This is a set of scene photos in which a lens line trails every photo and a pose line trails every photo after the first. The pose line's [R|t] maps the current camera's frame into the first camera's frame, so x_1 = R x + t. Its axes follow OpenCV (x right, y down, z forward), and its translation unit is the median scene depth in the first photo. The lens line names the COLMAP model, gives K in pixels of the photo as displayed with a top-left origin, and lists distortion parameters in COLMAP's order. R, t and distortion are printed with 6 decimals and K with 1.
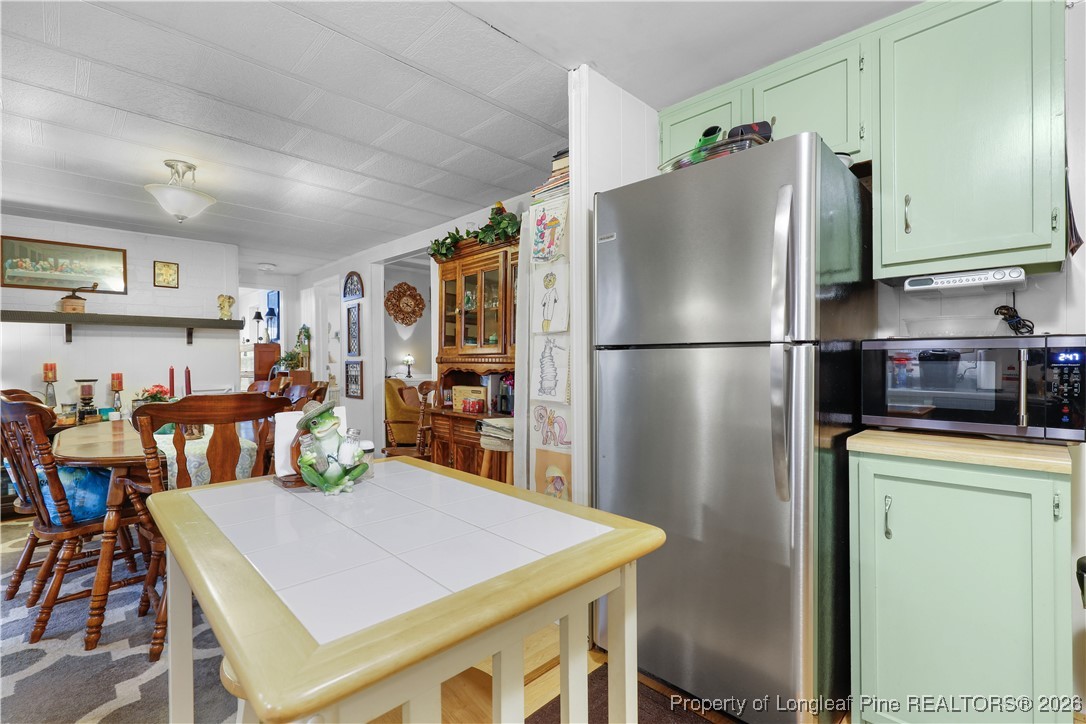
lens RADIAL K [[492.5, 0, 543.0], [0, 492.5, 362.0], [0, 0, 1]] dist [0.002988, 0.000961]
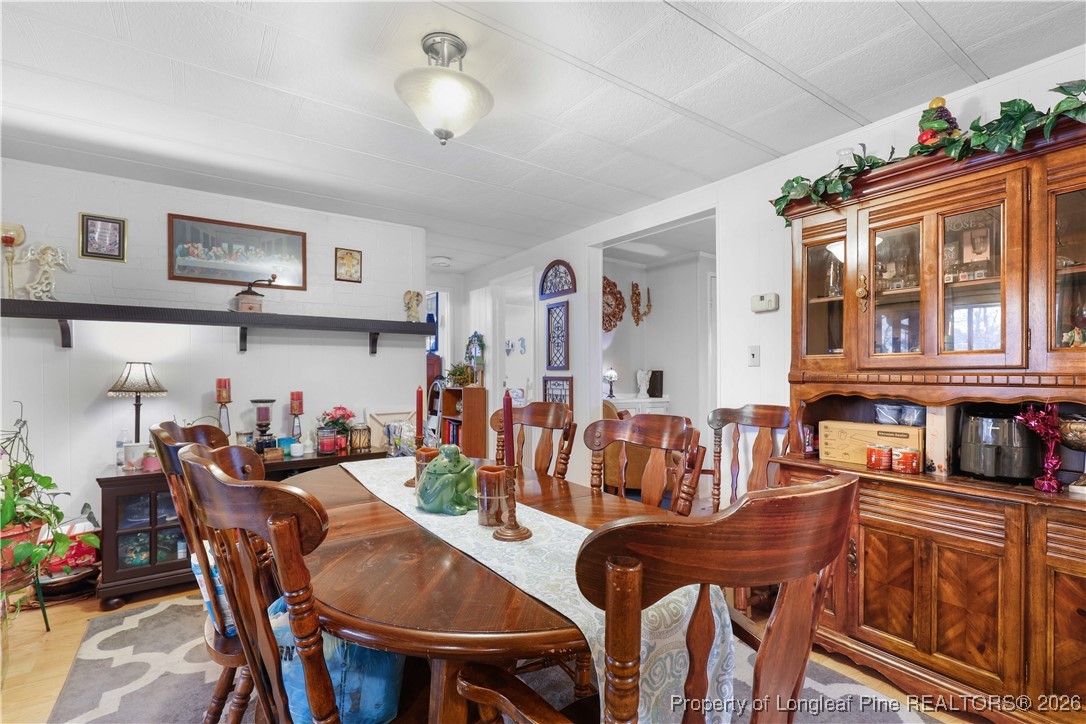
lens RADIAL K [[496.8, 0, 547.0], [0, 496.8, 369.1], [0, 0, 1]] dist [-0.002708, -0.000131]
pose [[0.987435, 0.003392, -0.157992, -0.365745], [-0.005661, 0.999887, -0.013910, -0.003685], [0.157927, 0.014630, 0.987342, 0.307812]]
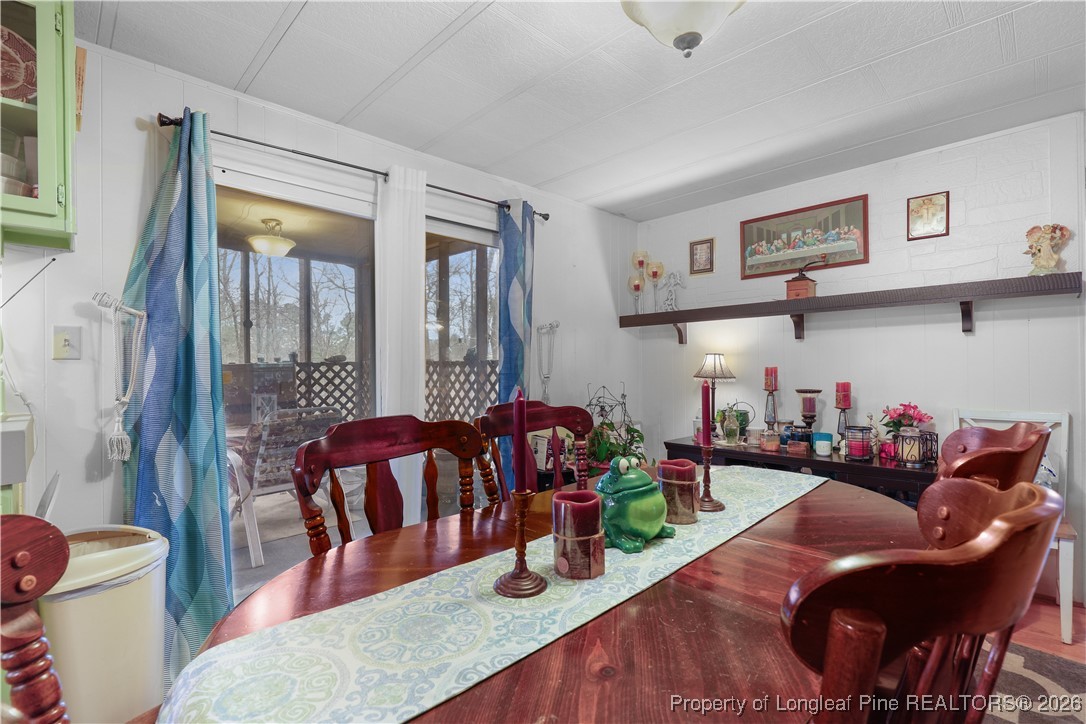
lens RADIAL K [[501.0, 0, 543.0], [0, 501.0, 362.0], [0, 0, 1]] dist [-0.002027, -0.000186]
pose [[0.014798, 0.005431, -0.999876, -0.194977], [0.009037, 0.999944, 0.005565, -0.012511], [0.999850, -0.009119, 0.014749, 0.593577]]
